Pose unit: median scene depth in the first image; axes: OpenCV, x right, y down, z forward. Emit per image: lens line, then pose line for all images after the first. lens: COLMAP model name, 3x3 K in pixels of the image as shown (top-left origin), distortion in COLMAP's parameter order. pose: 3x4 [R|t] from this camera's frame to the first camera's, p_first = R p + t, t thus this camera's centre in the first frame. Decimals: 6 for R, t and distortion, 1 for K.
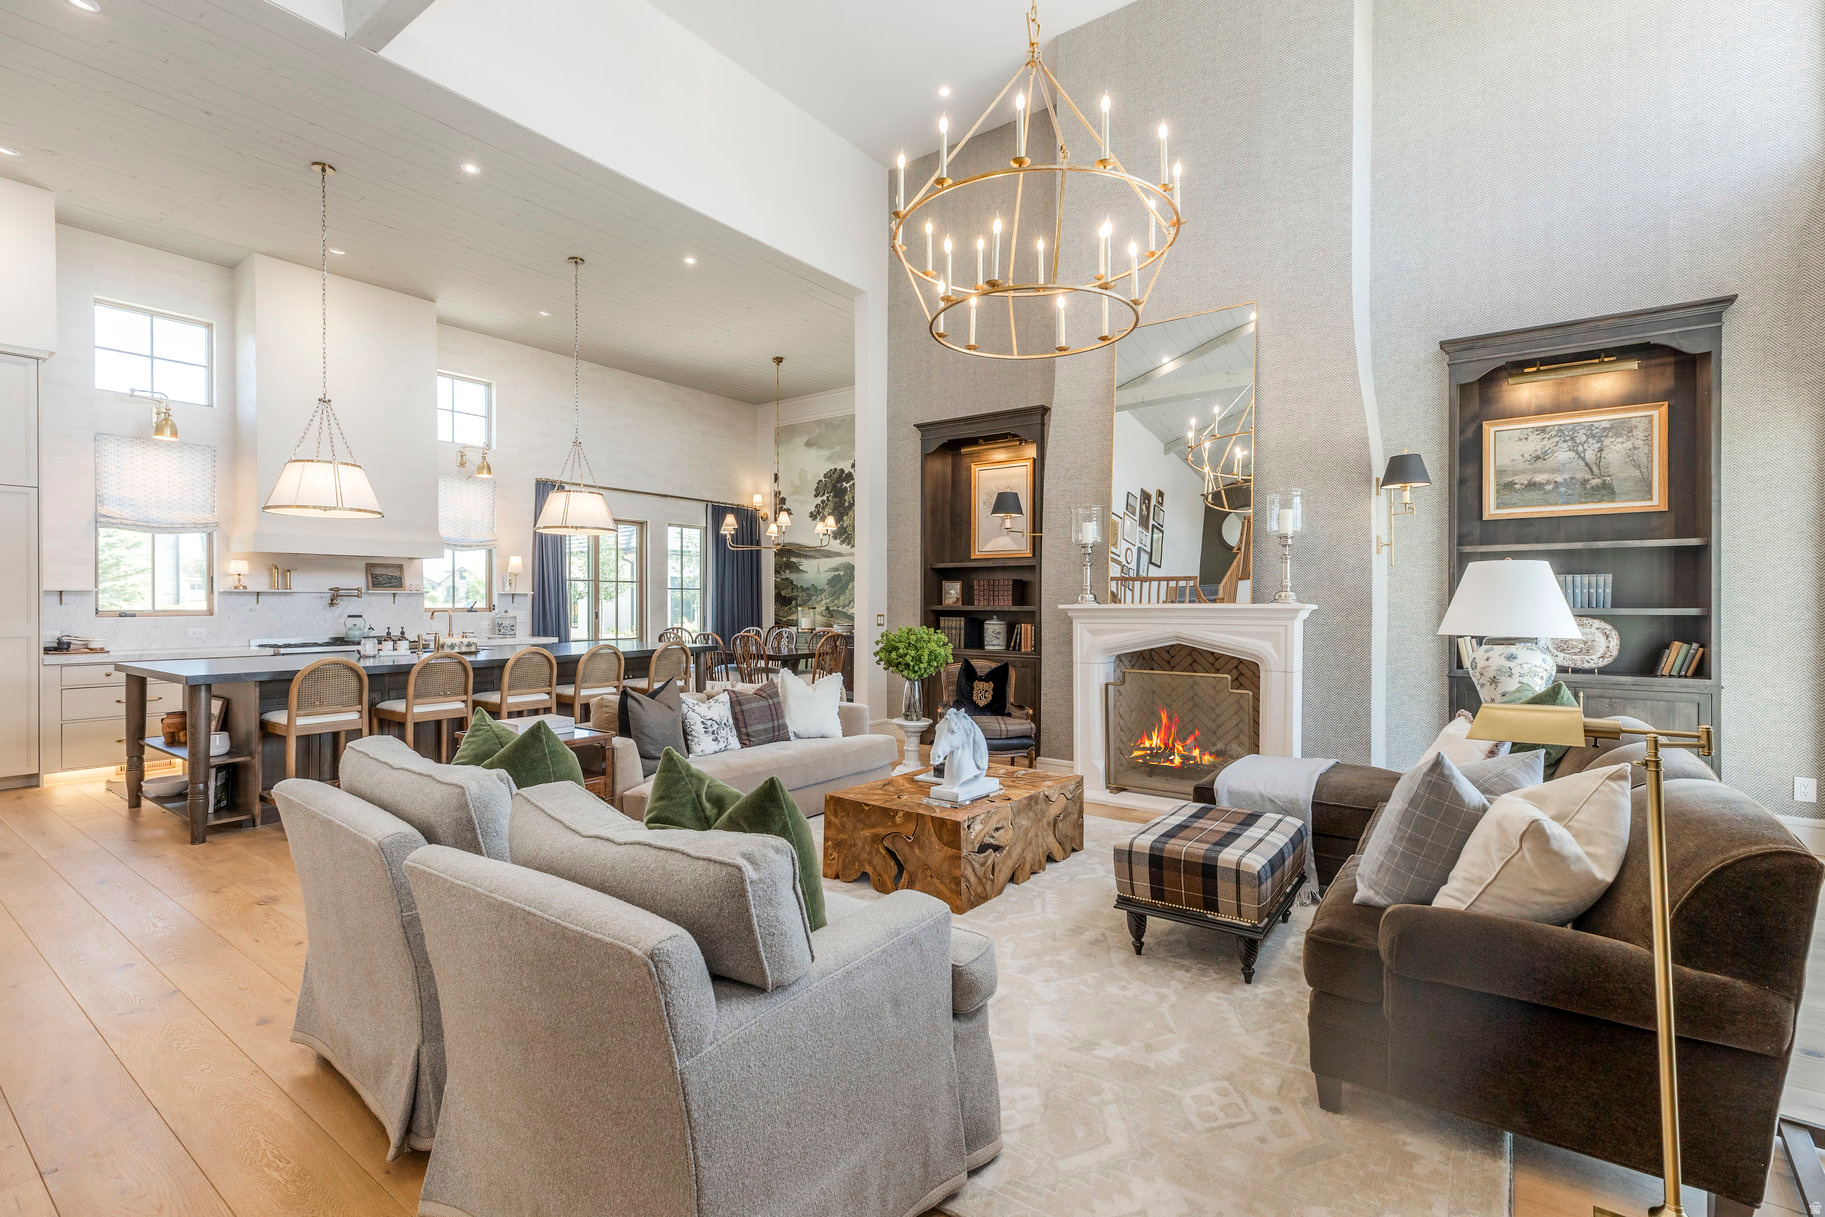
lens RADIAL K [[826.4, 0, 912.9], [0, 826.4, 596.3], [0, 0, 1]] dist [0.006284, -0.000188]
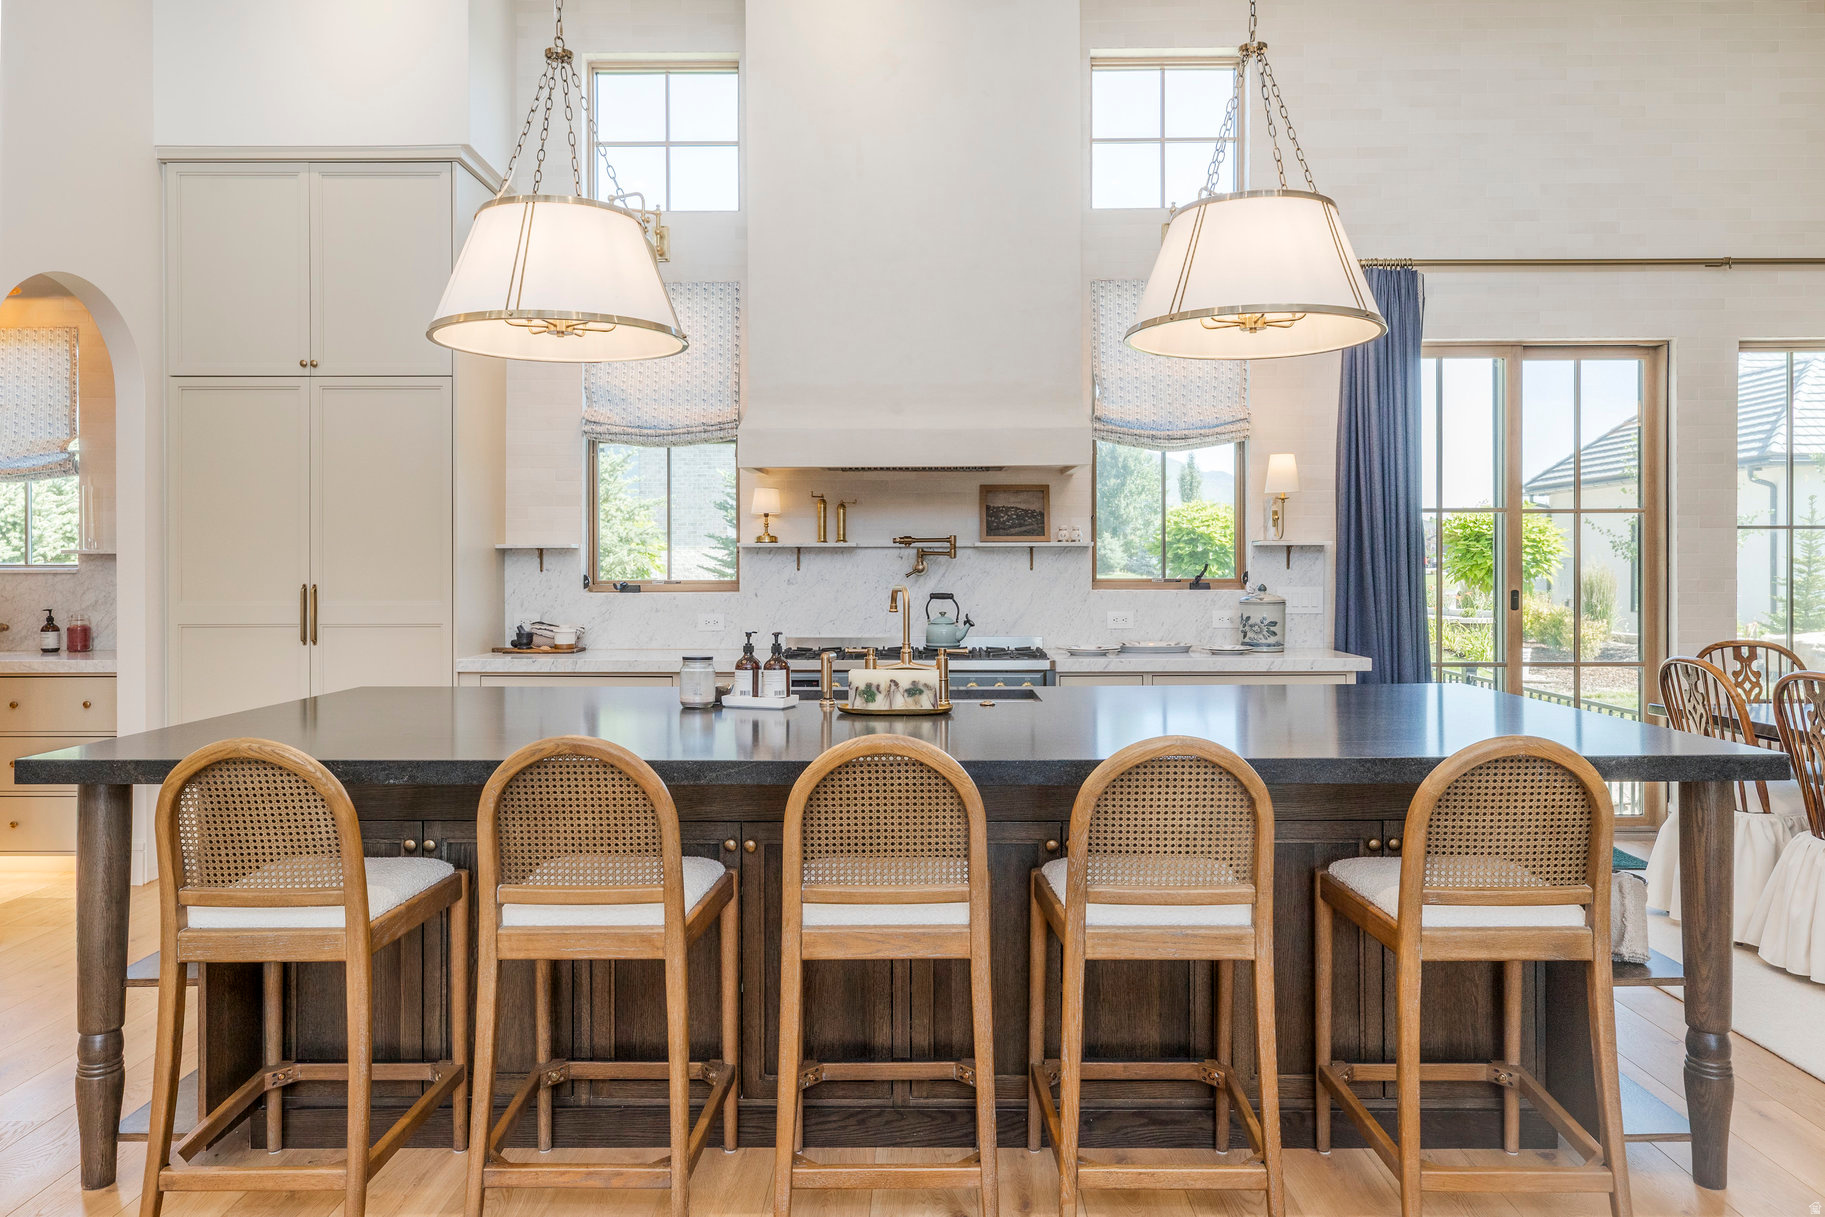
lens RADIAL K [[1256.6, 0, 942.6], [0, 1256.6, 559.6], [0, 0, 1]] dist [0.009329, 0.005028]
pose [[0.586780, -0.005865, -0.809725, -0.129022], [0.008289, 0.999965, -0.001237, 0.006420], [0.809704, -0.005986, 0.586808, 0.867544]]
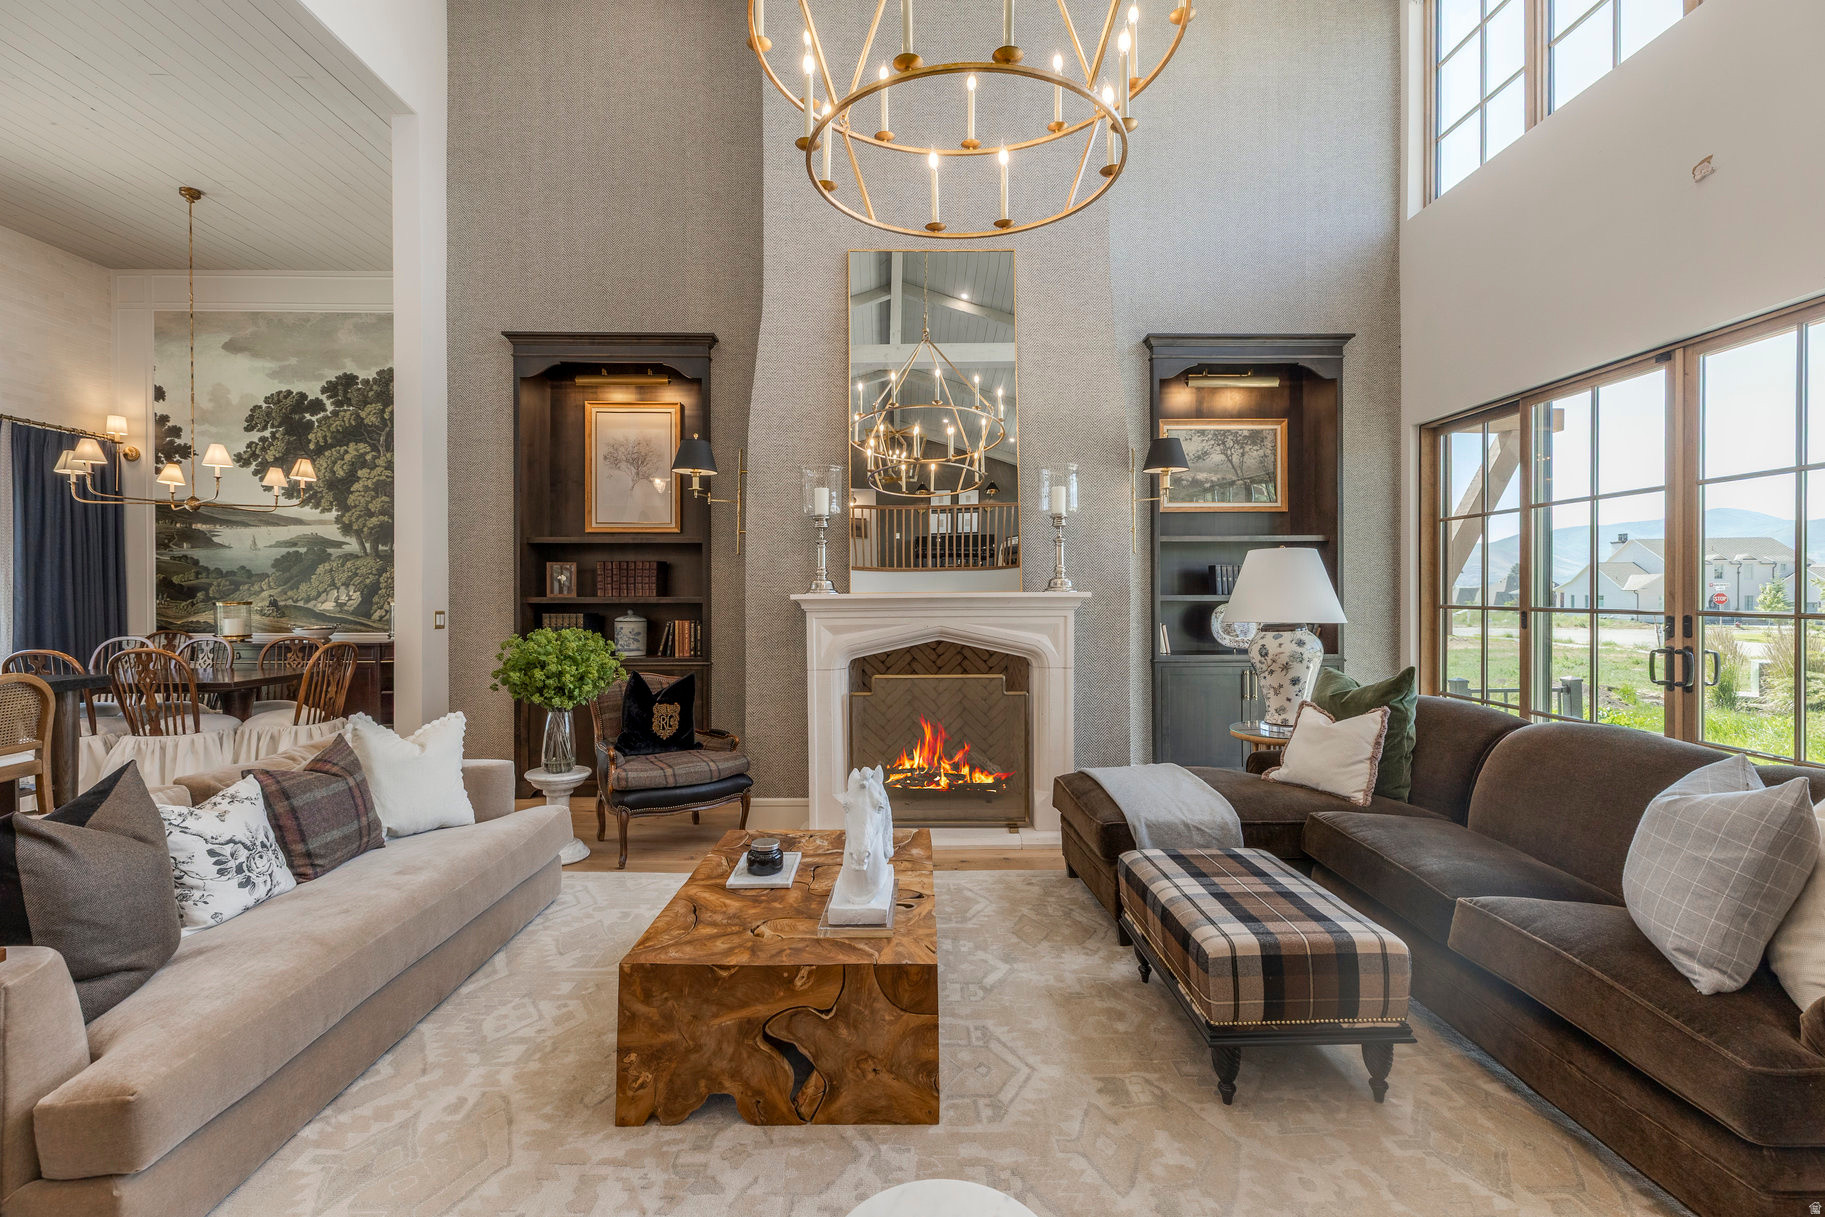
lens RADIAL K [[826.4, 0, 922.6], [0, 826.4, 591.9], [0, 0, 1]] dist [0.006284, -0.000188]
pose [[0.795724, -0.003492, 0.605649, -0.203081], [-0.000199, 0.999982, 0.006027, 0.003599], [-0.605659, -0.004917, 0.795709, 0.361981]]
